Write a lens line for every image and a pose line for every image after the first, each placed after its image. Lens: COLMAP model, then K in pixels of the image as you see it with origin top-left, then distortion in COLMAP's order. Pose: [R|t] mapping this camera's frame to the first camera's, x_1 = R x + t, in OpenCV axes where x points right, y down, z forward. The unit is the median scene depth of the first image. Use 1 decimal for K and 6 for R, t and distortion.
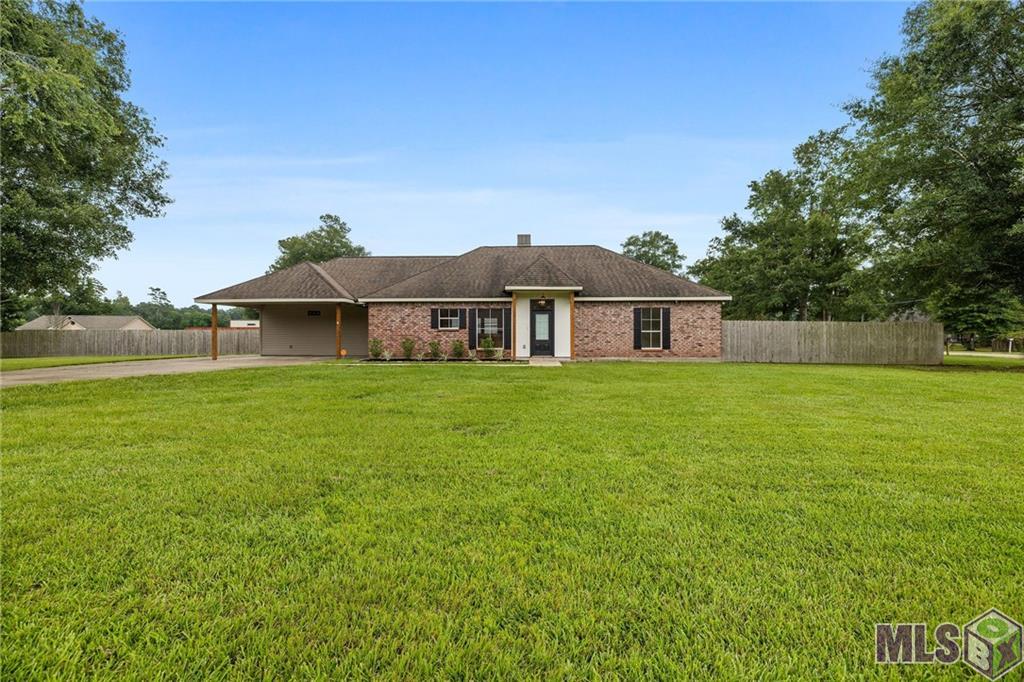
lens RADIAL K [[432.5, 0, 508.9], [0, 432.5, 340.1], [0, 0, 1]] dist [0.001671, -0.000793]
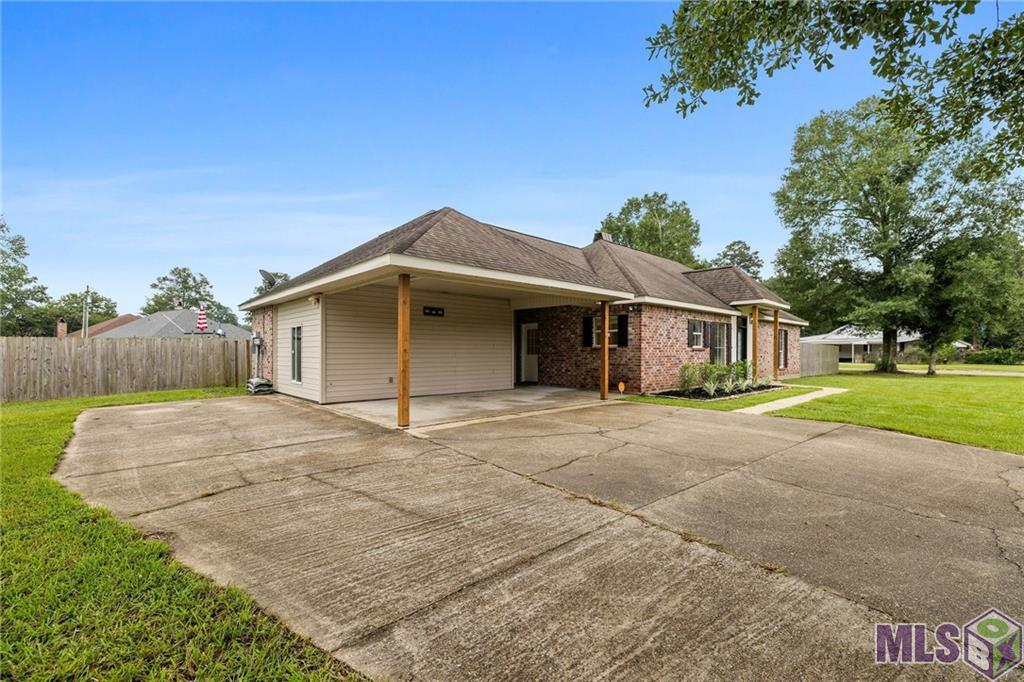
lens RADIAL K [[432.5, 0, 511.1], [0, 432.5, 346.7], [0, 0, 1]] dist [0.001671, -0.000793]
pose [[0.711002, 0.008754, 0.703135, -0.901239], [0.001331, 0.999904, -0.013795, -0.017251], [-0.703188, 0.010744, 0.710922, 0.696898]]
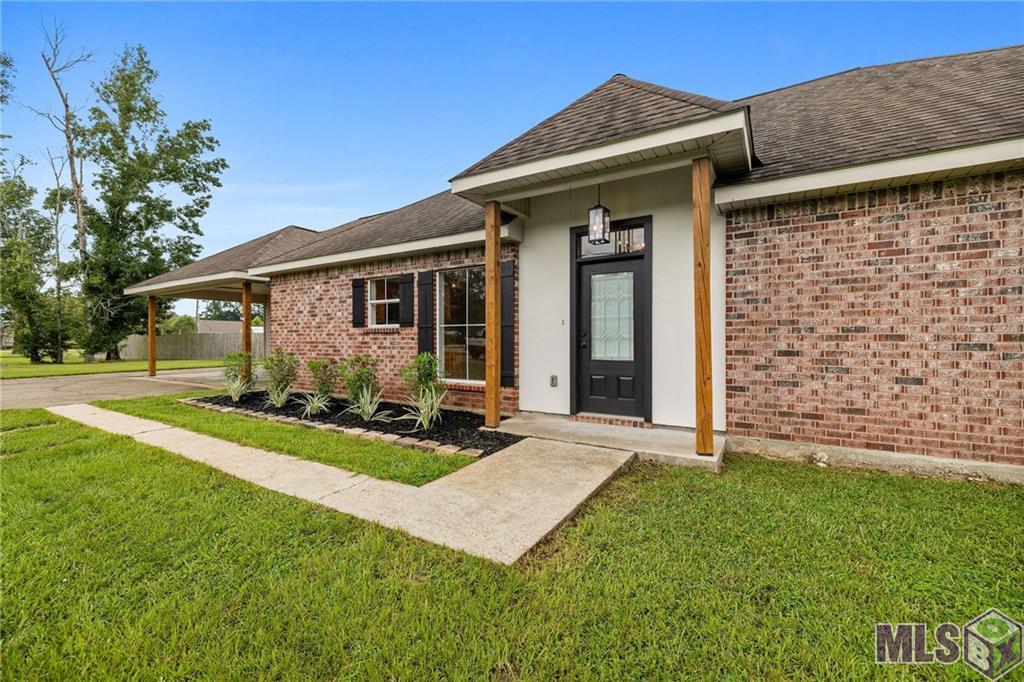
lens RADIAL K [[432.5, 0, 509.9], [0, 432.5, 339.7], [0, 0, 1]] dist [0.001671, -0.000793]
pose [[0.858455, 0.001639, -0.512886, 0.169899], [-0.000718, 0.999998, 0.001994, -0.015225], [0.512888, -0.001344, 0.858454, 0.718729]]
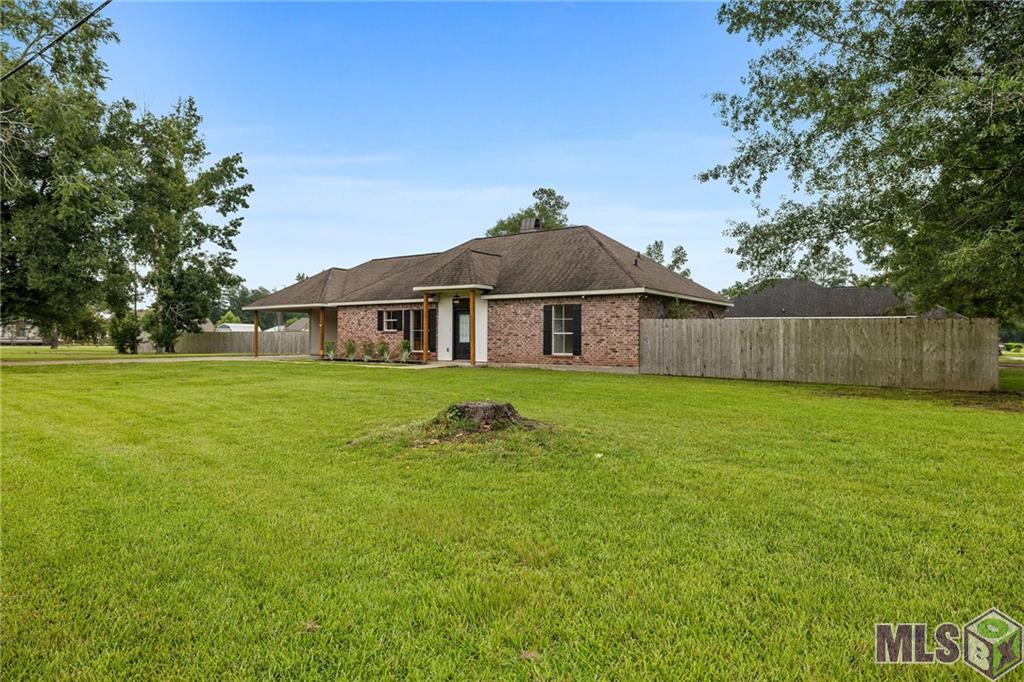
lens RADIAL K [[630.1, 0, 516.4], [0, 630.1, 340.8], [0, 0, 1]] dist [0.001458, 0.000266]
pose [[0.826182, 0.007344, -0.563355, 0.930411], [-0.010022, 0.999948, -0.001663, -0.003211], [0.563314, 0.007020, 0.826213, -0.041831]]
